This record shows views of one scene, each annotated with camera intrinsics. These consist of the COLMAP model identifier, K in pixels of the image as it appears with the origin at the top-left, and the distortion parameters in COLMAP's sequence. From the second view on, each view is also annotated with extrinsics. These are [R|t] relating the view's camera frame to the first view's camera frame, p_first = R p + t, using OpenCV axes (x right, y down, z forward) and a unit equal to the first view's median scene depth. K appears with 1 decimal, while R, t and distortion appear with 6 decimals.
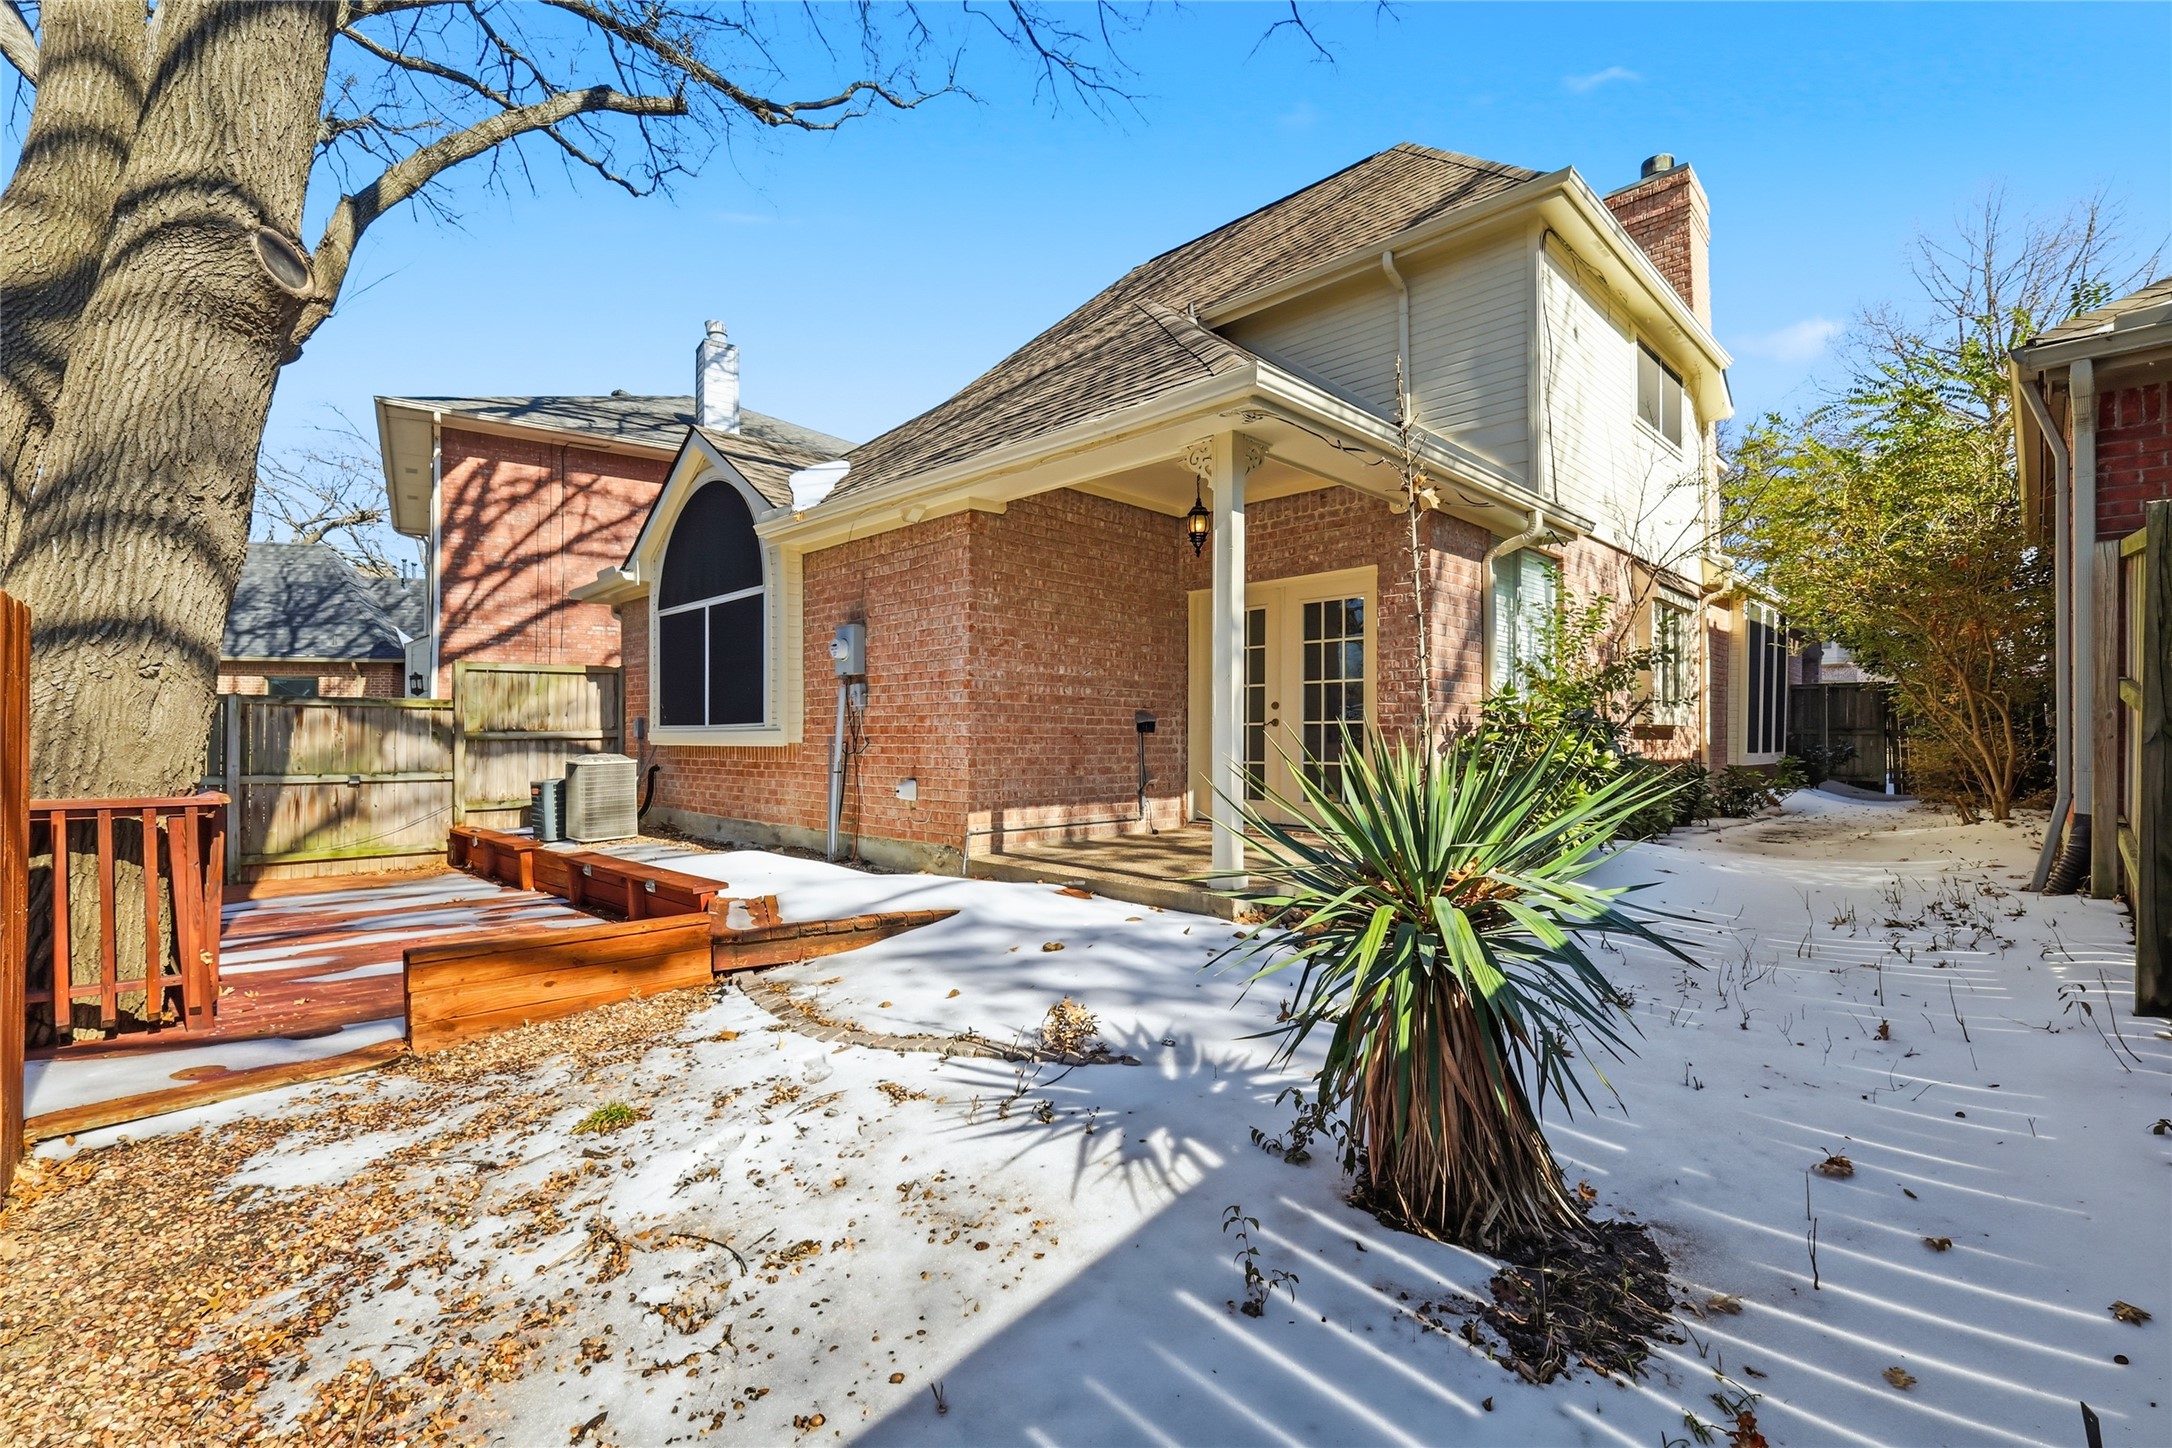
lens RADIAL K [[967.8, 0, 1083.0], [0, 967.8, 723.1], [0, 0, 1]] dist [0.000041, -0.000444]
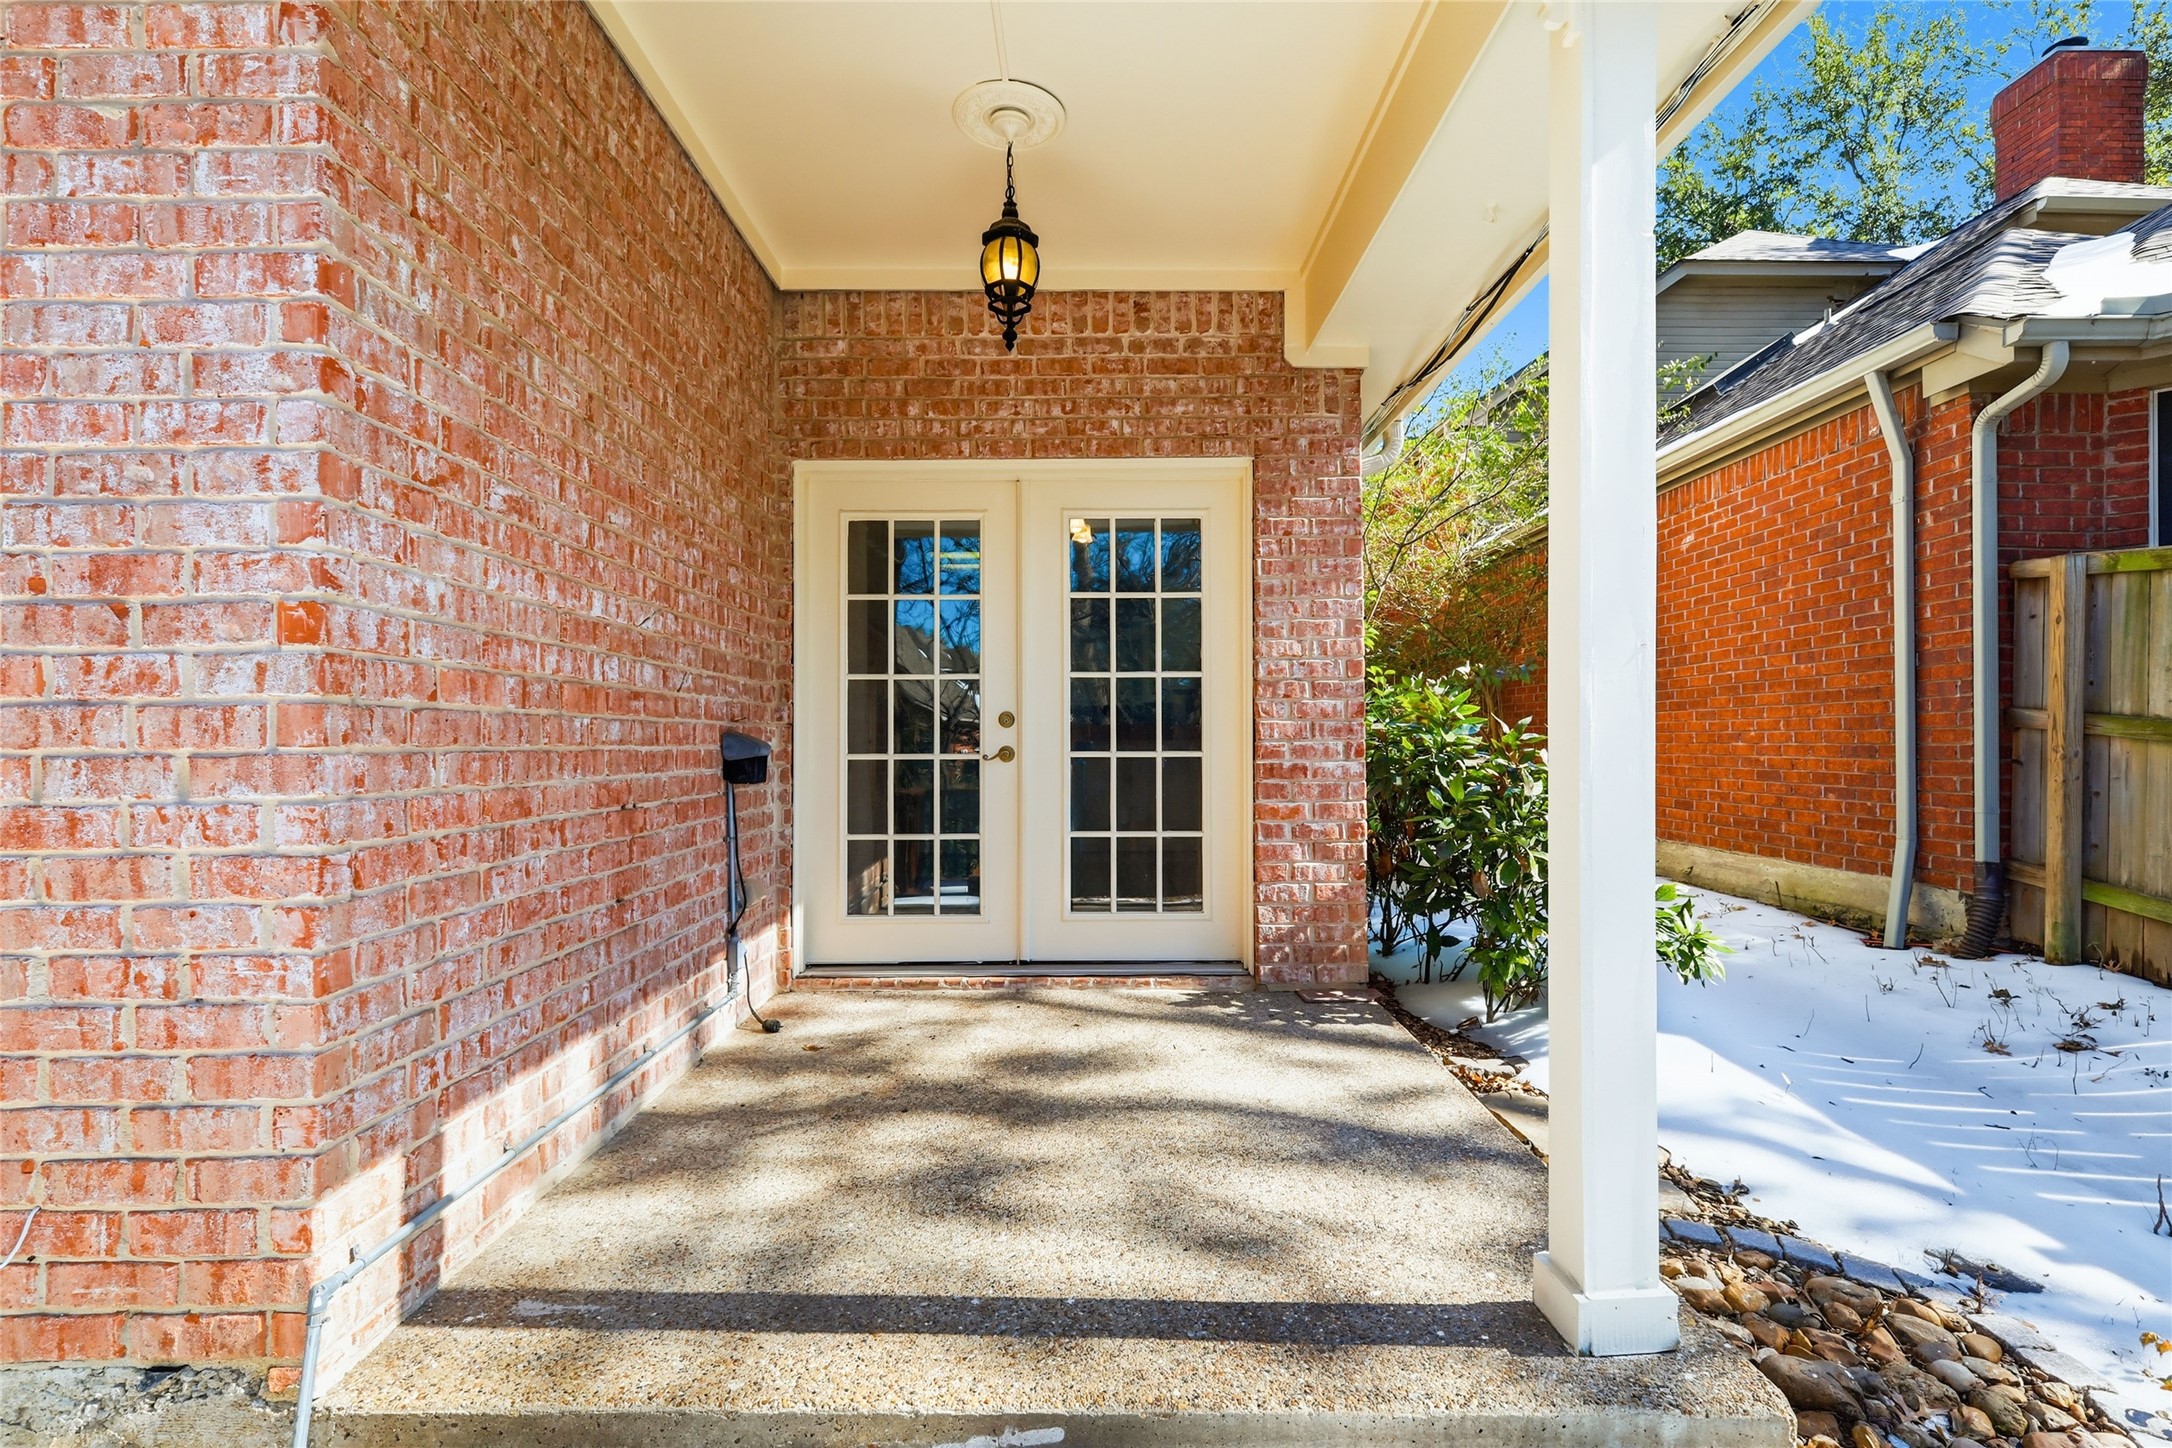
lens RADIAL K [[1013.4, 0, 1086.0], [0, 1013.4, 724.0], [0, 0, 1]] dist [0.000342, 0.000154]
pose [[0.701299, 0.007199, 0.712831, -0.152449], [-0.008145, 0.999965, -0.002085, -0.016607], [-0.712820, -0.004344, 0.701333, 0.675923]]
